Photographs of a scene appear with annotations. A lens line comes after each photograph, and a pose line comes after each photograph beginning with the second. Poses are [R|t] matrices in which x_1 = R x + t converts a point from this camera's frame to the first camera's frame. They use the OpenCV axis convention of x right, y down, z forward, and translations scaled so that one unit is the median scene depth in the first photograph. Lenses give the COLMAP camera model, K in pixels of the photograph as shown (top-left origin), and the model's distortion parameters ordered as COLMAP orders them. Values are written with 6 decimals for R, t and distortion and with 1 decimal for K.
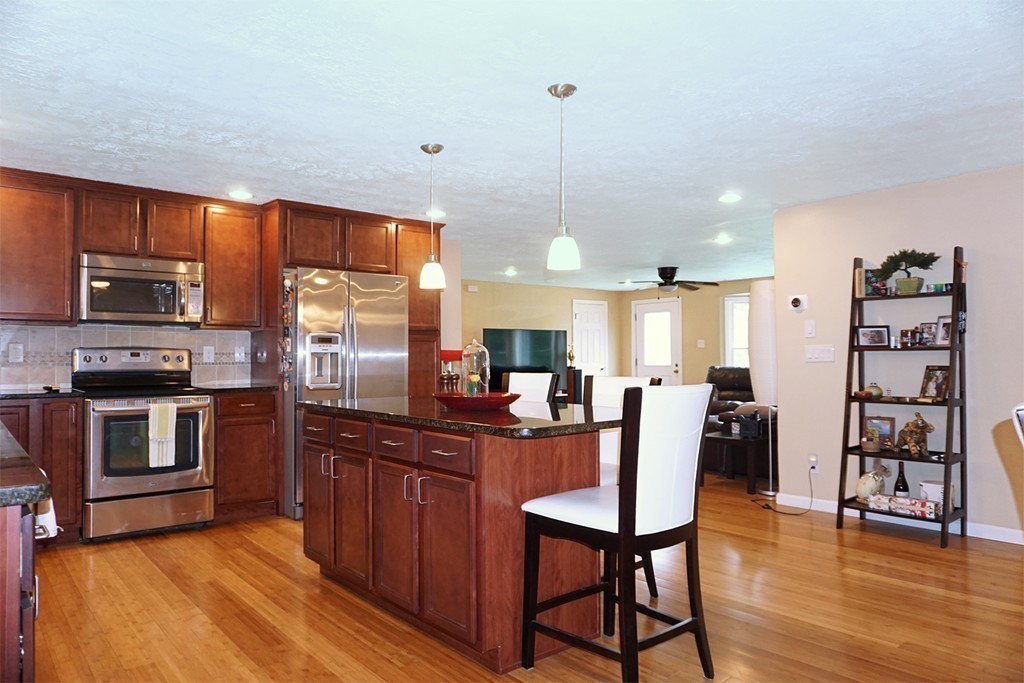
lens RADIAL K [[675.8, 0, 504.9], [0, 675.8, 347.0], [0, 0, 1]] dist [-0.040086, 0.015347]
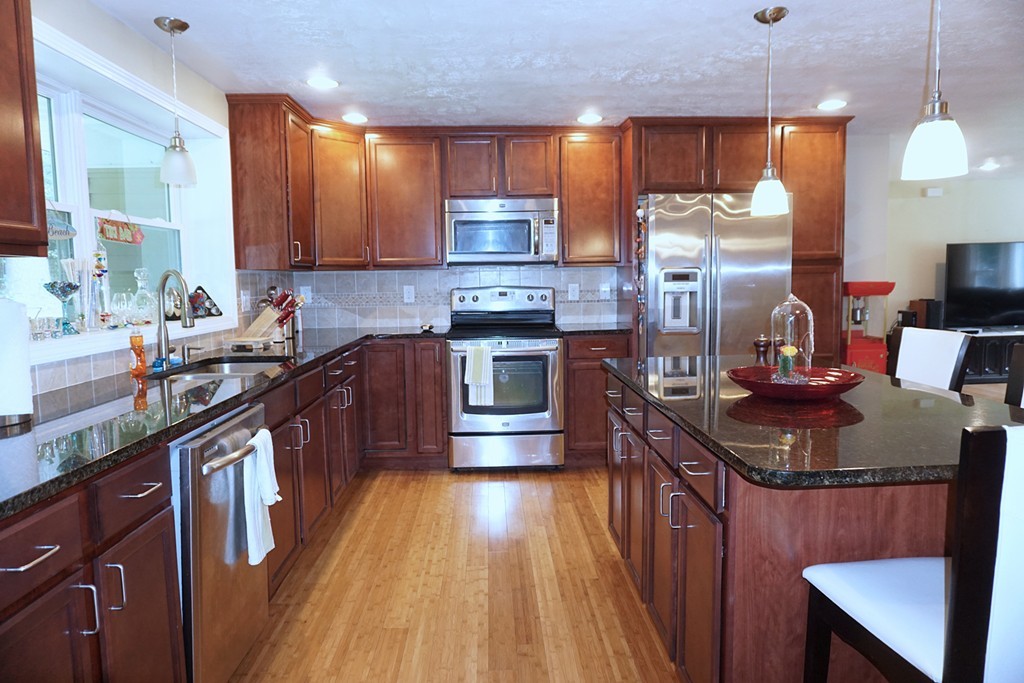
lens RADIAL K [[675.8, 0, 510.4], [0, 675.8, 348.4], [0, 0, 1]] dist [-0.040086, 0.015347]
pose [[0.789431, 0.052655, -0.611577, 0.095644], [0.025645, 0.992615, 0.118564, -0.028532], [0.613304, -0.109282, 0.782250, 0.188407]]
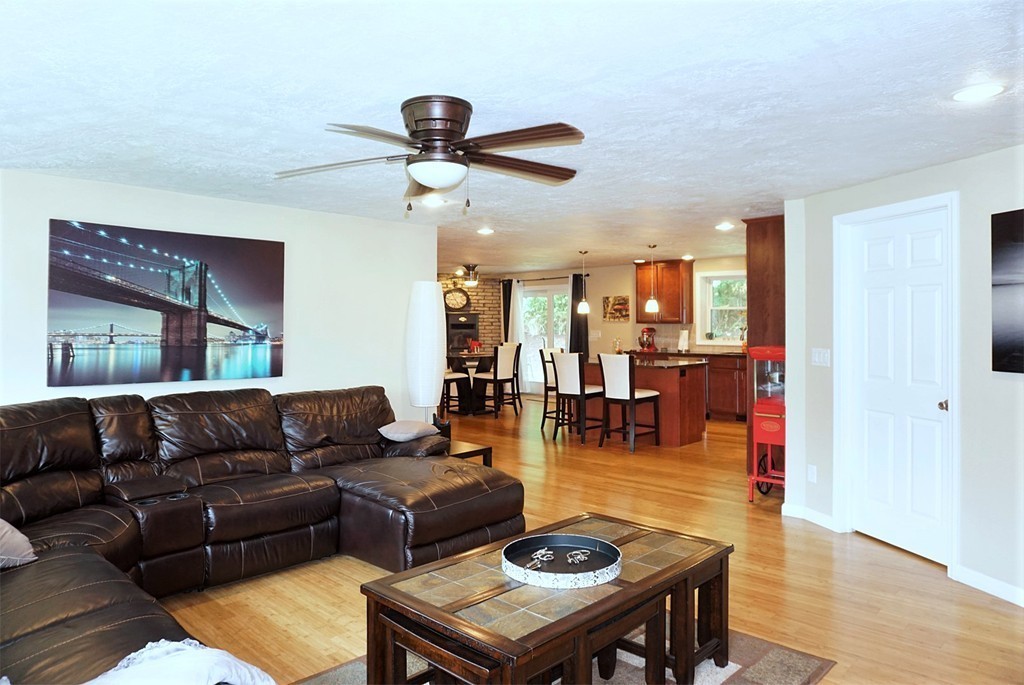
lens RADIAL K [[675.8, 0, 502.5], [0, 675.8, 341.3], [0, 0, 1]] dist [-0.040086, 0.015347]
pose [[-0.995512, 0.020319, -0.092428, 0.443794], [0.019337, 0.999747, 0.011514, -0.022618], [0.092638, 0.009675, -0.995653, 2.412720]]
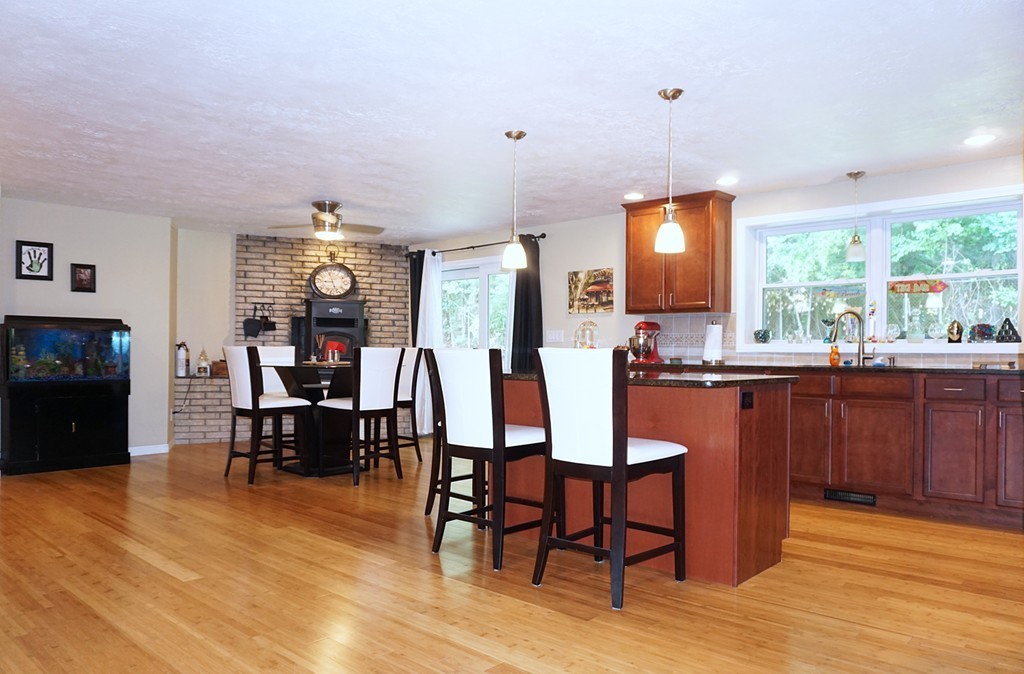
lens RADIAL K [[714.4, 0, 500.3], [0, 714.4, 358.1], [0, 0, 1]] dist [-0.048191, 0.026782]
pose [[-0.992399, 0.000680, -0.123063, 0.177453], [0.002255, 0.999917, -0.012660, 0.051090], [0.123044, -0.012841, -0.992318, 1.473110]]
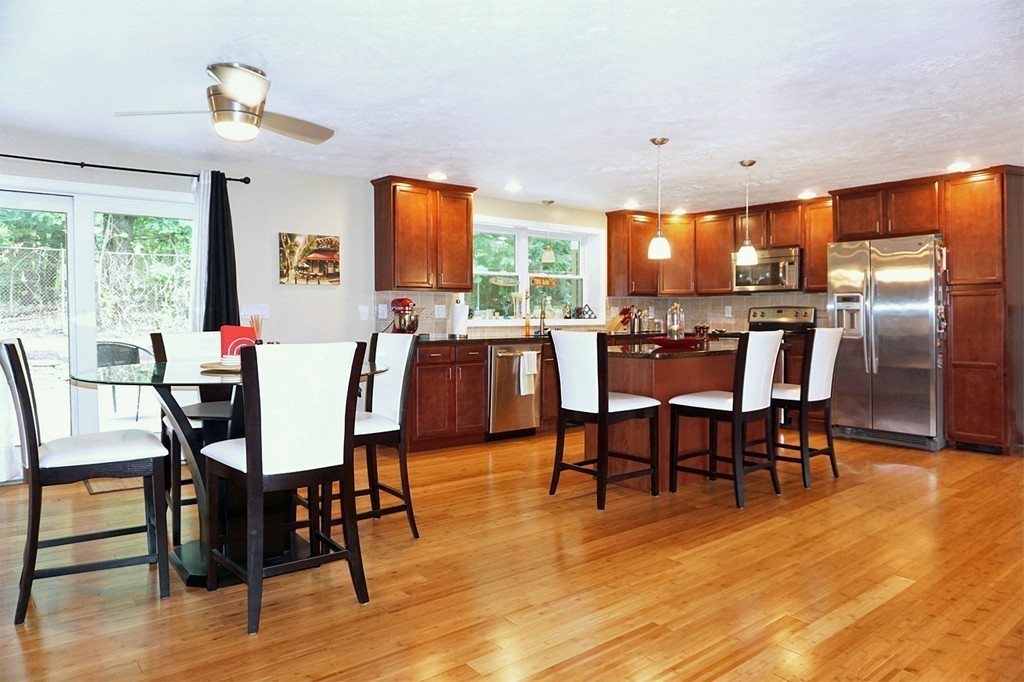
lens RADIAL K [[675.8, 0, 512.4], [0, 675.8, 333.1], [0, 0, 1]] dist [-0.040086, 0.015347]
pose [[-0.009891, 0.029795, -0.999507, 0.999573], [0.025981, 0.999226, 0.029530, -0.000349], [0.999614, -0.025676, -0.010658, 0.410056]]
